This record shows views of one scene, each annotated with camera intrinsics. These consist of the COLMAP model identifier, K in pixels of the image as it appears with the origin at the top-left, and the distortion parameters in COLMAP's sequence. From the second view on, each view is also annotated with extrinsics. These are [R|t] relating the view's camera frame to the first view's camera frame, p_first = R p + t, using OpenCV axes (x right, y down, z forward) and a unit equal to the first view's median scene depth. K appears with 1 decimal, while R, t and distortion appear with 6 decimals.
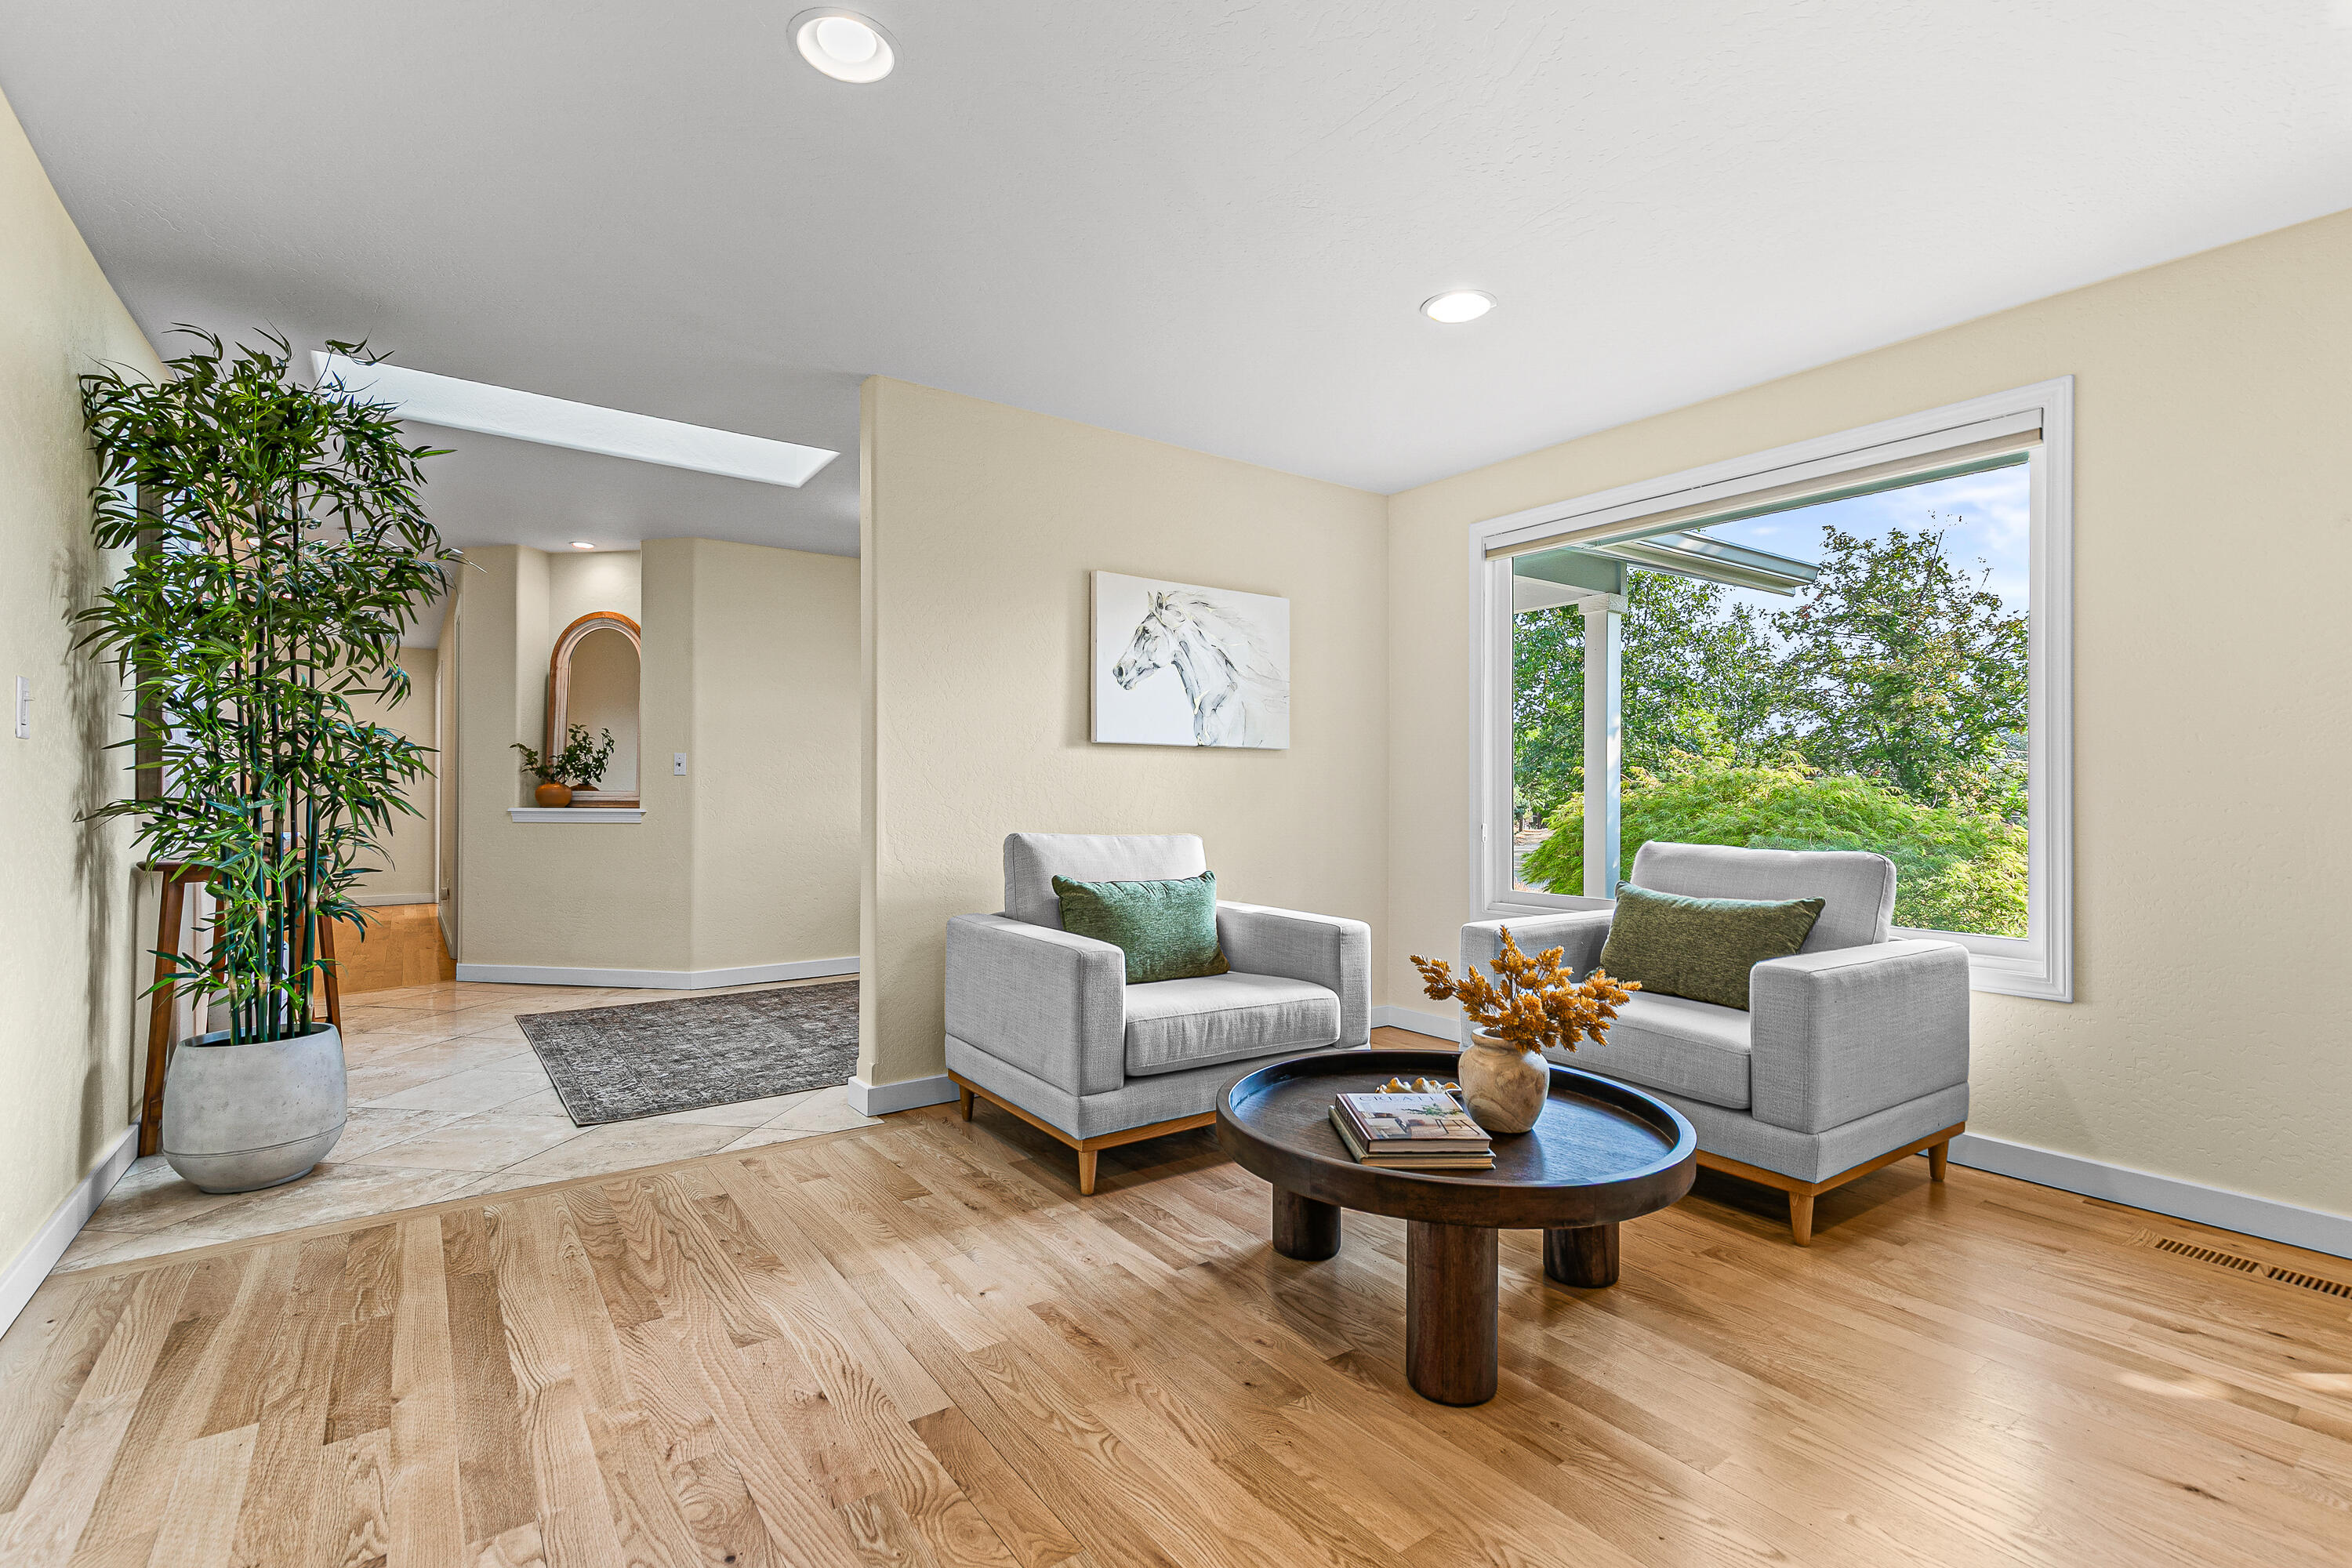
lens RADIAL K [[1074.9, 0, 1172.5], [0, 1074.9, 782.9], [0, 0, 1]] dist [0.010815, -0.000881]
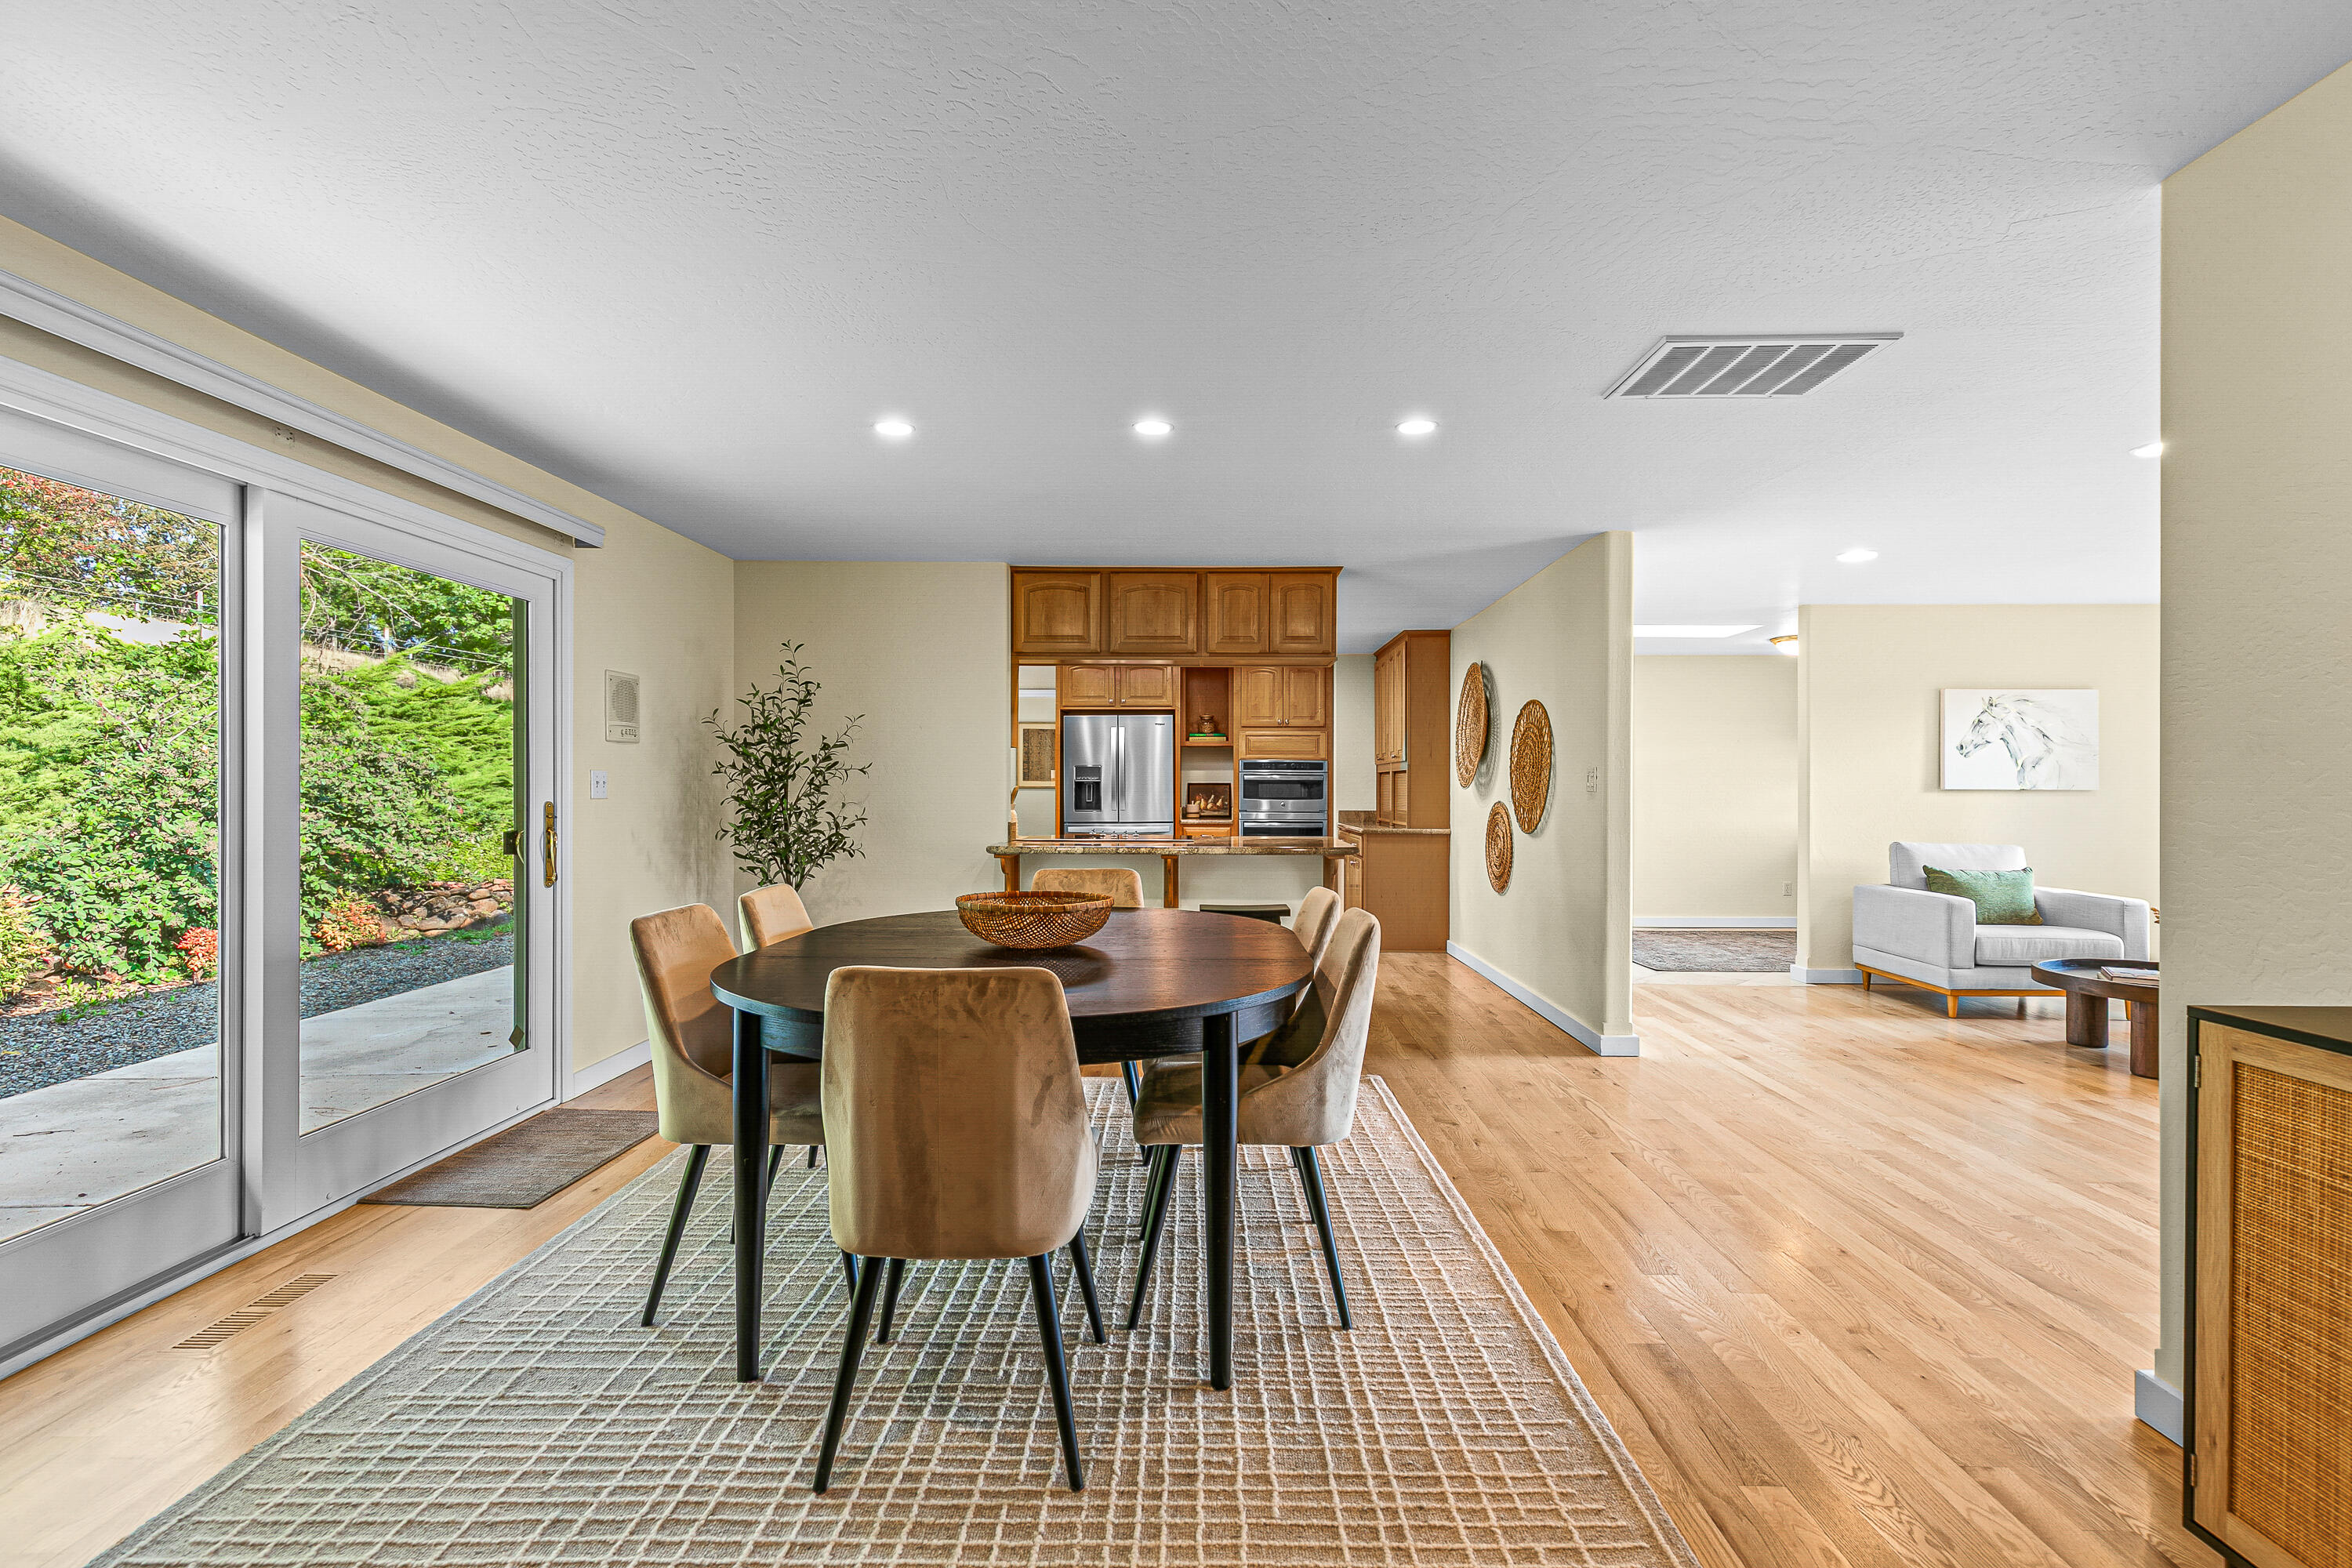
lens RADIAL K [[1074.9, 0, 1185.0], [0, 1074.9, 777.7], [0, 0, 1]] dist [0.010815, -0.000881]
pose [[0.805757, -0.001860, -0.592244, -0.030479], [0.001913, 0.999998, -0.000537, -0.066072], [0.592244, -0.000700, 0.805759, -1.258335]]
